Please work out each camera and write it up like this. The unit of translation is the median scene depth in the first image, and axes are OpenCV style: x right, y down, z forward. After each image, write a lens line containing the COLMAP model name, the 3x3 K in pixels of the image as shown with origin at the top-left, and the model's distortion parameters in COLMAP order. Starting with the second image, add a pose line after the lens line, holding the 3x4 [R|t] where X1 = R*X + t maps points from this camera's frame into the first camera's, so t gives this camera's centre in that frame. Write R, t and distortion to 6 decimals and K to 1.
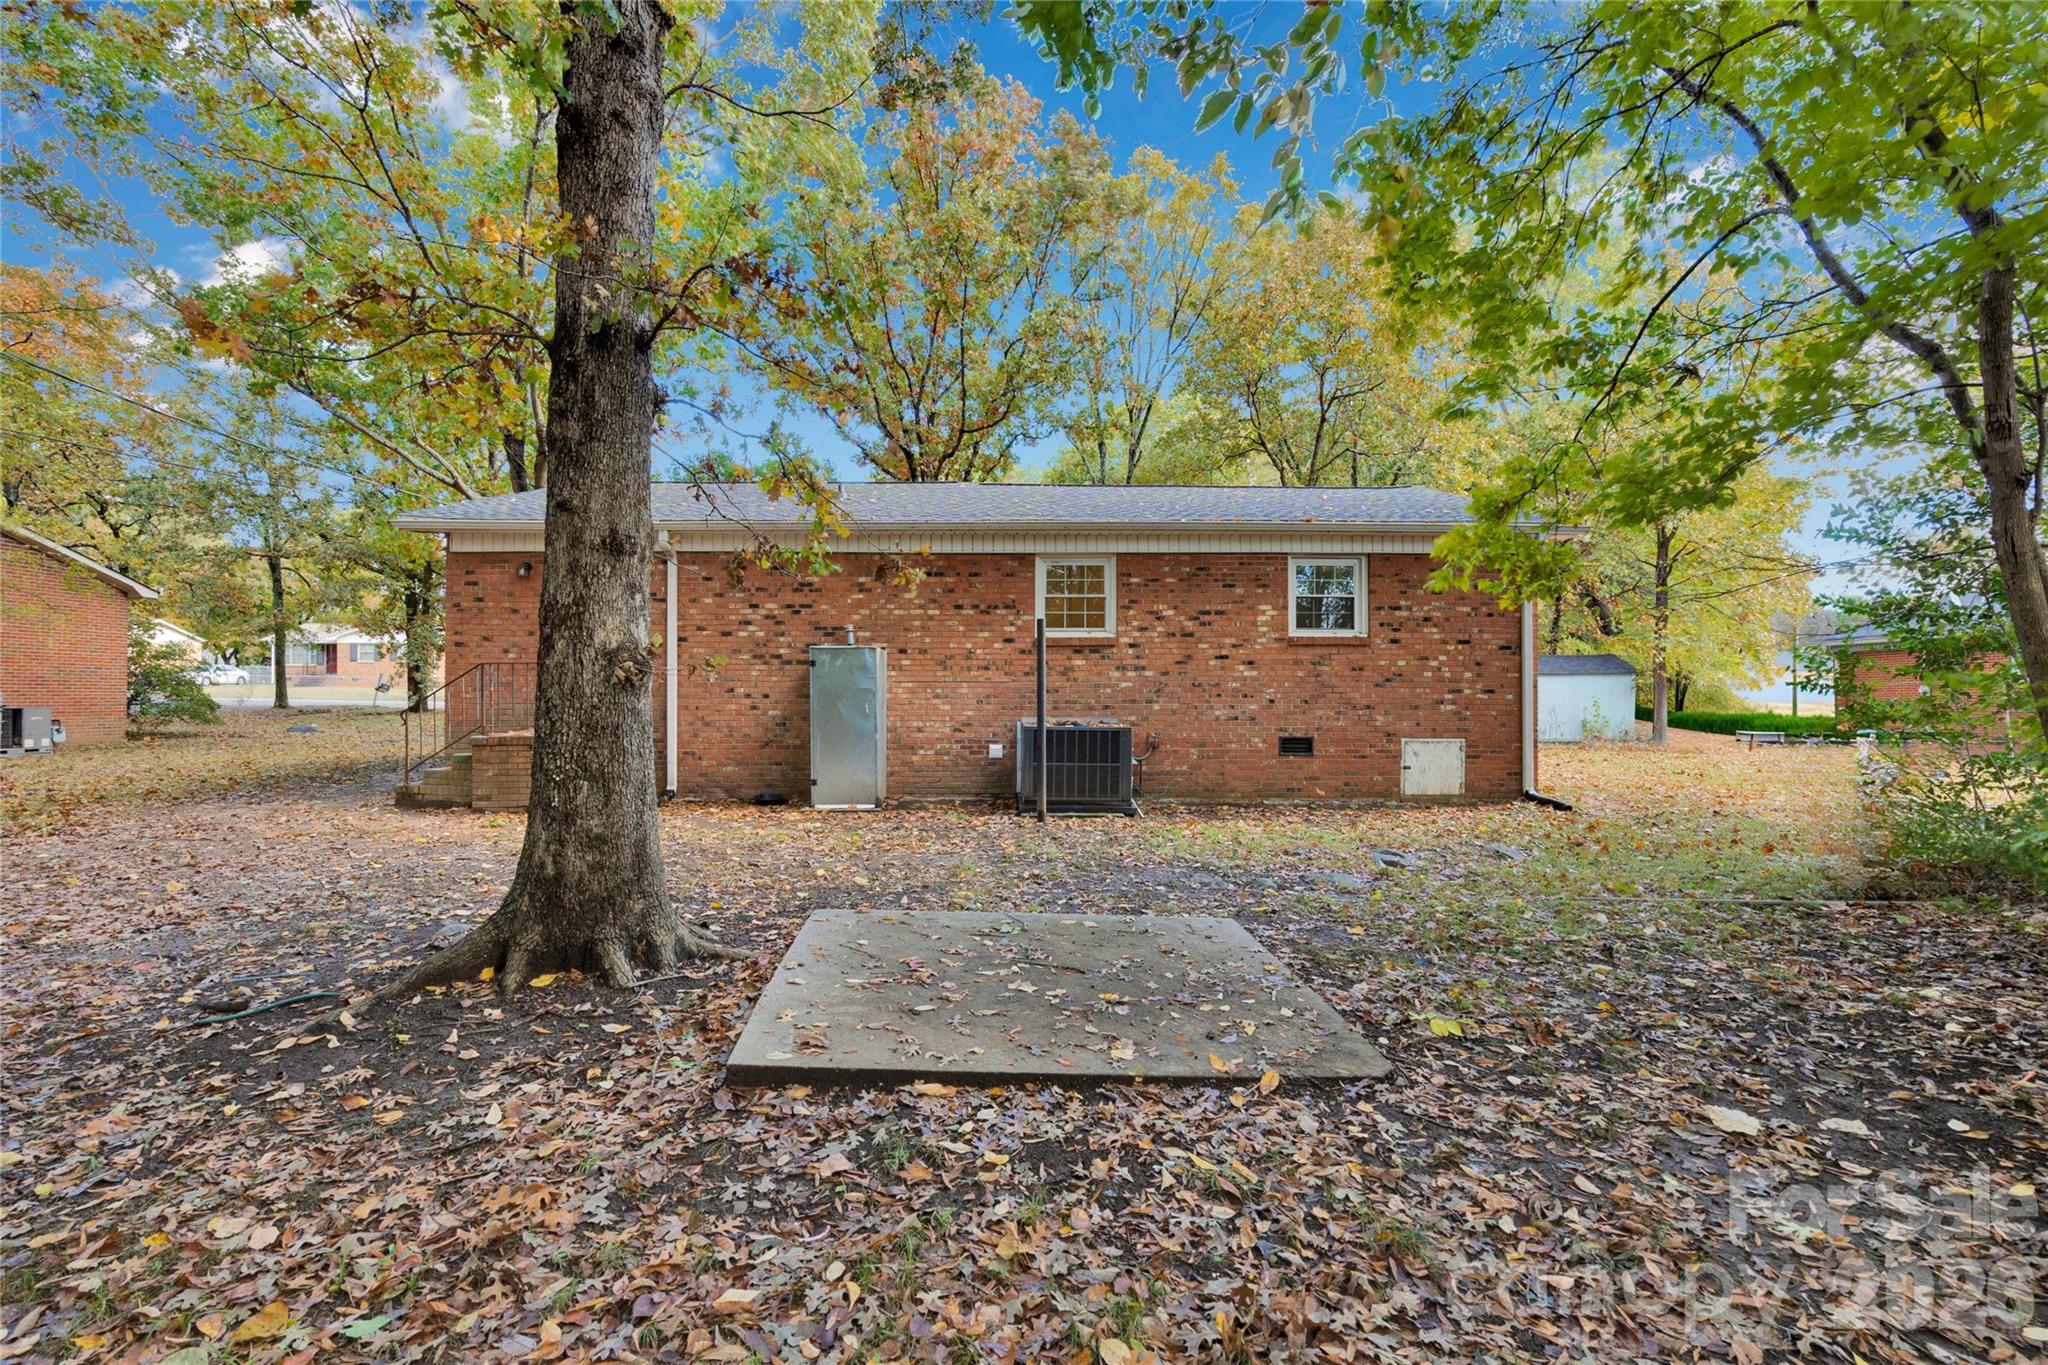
lens RADIAL K [[936.3, 0, 1024.0], [0, 936.3, 682.5], [0, 0, 1]] dist [-0.032875, -0.000078]
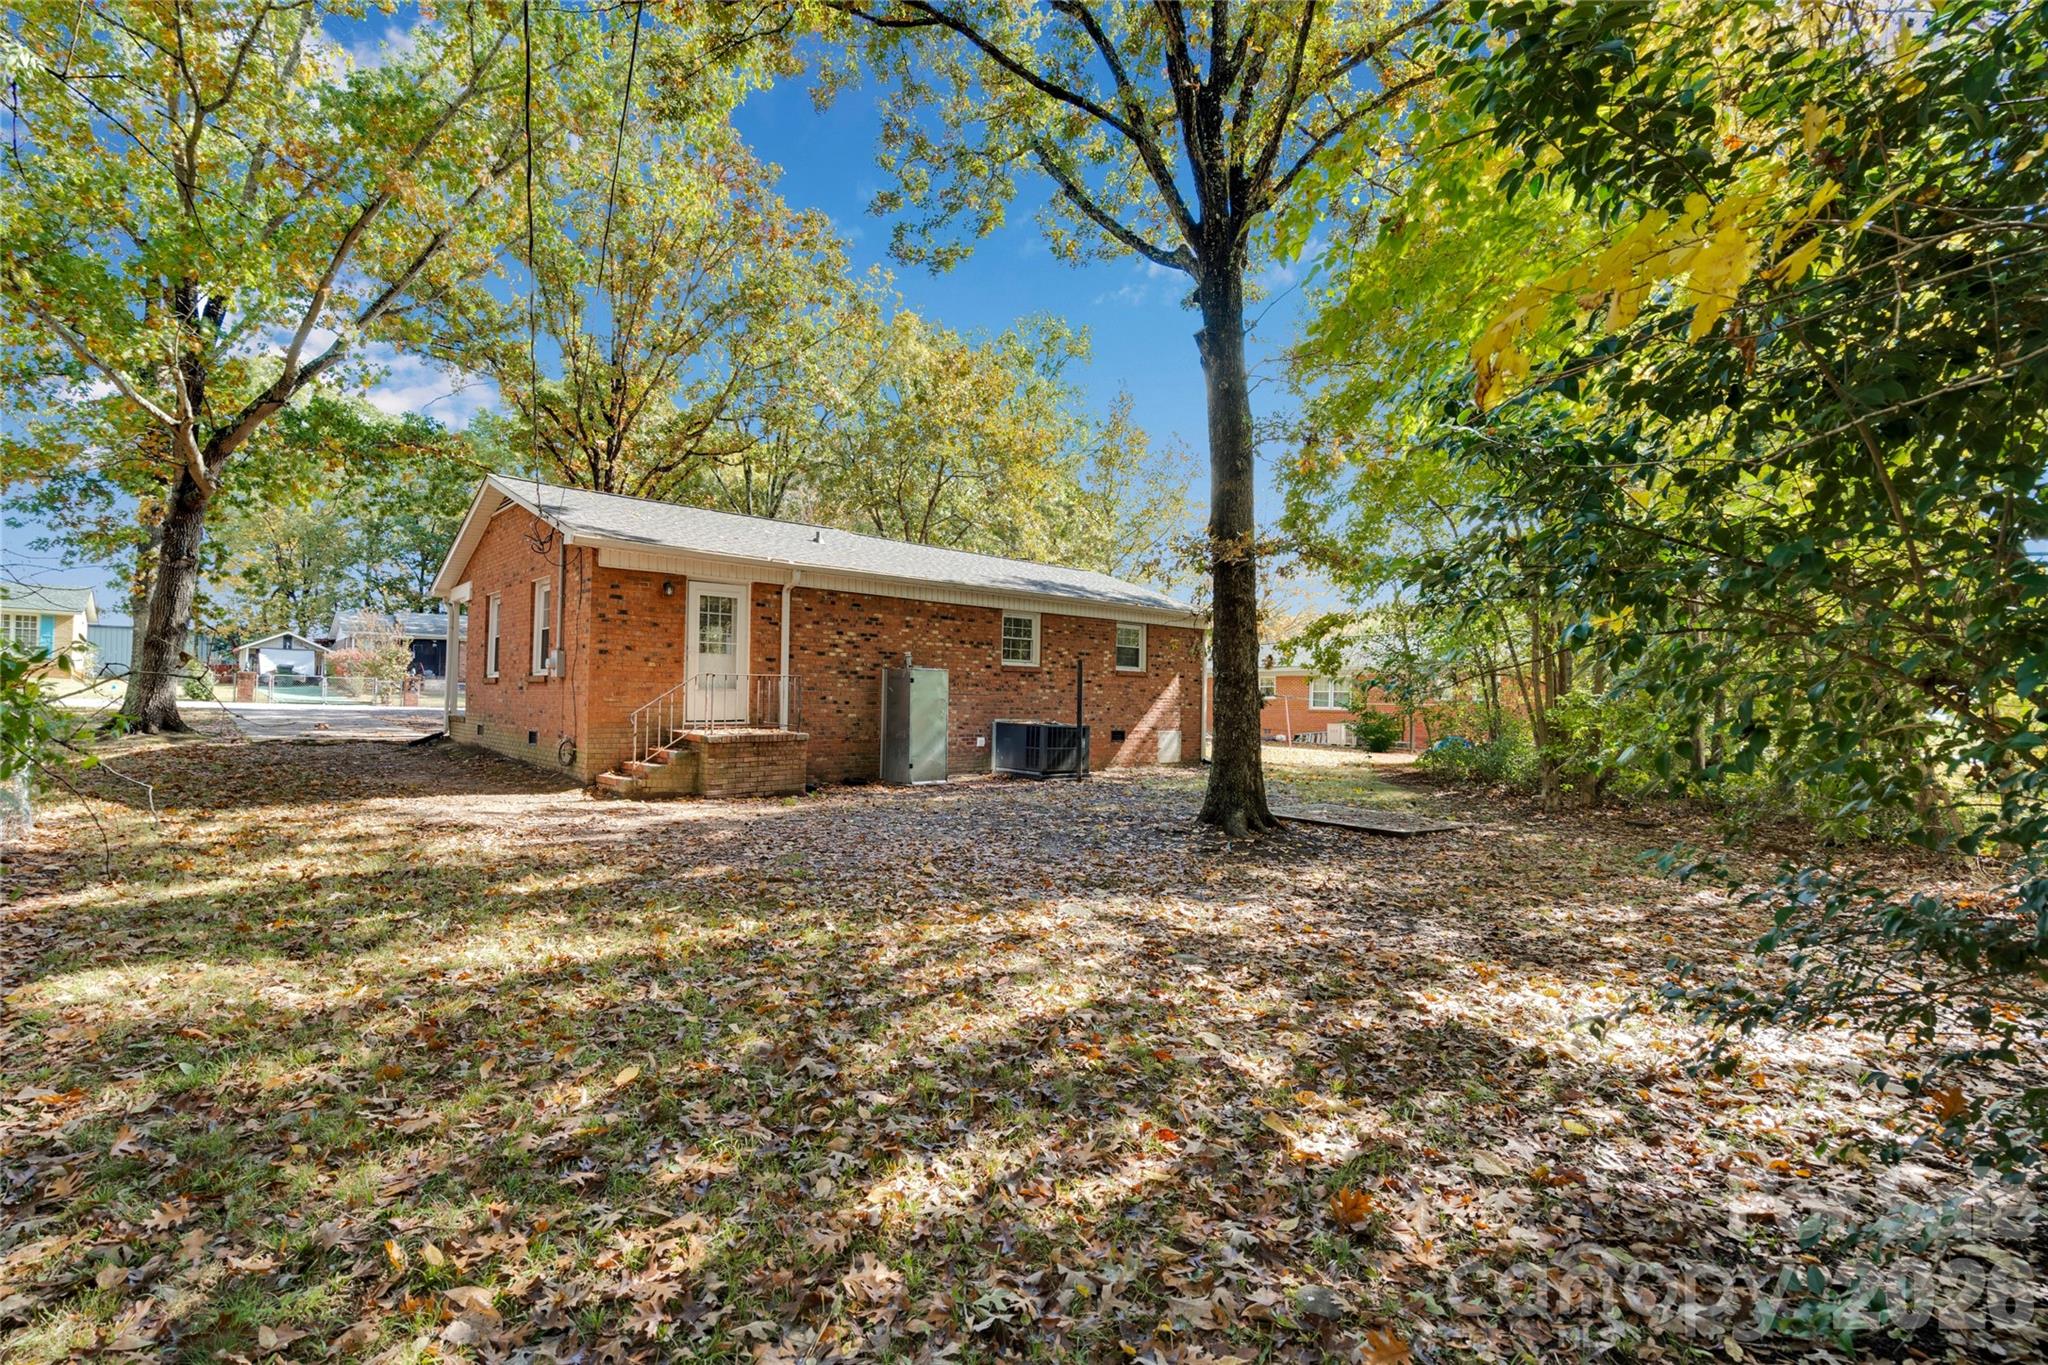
lens RADIAL K [[936.3, 0, 1024.0], [0, 936.3, 682.5], [0, 0, 1]] dist [-0.032875, -0.000078]
pose [[0.739761, 0.023962, 0.672443, -0.972789], [-0.017412, 0.999713, -0.016469, 0.003735], [-0.672644, 0.000474, 0.739966, -0.134218]]
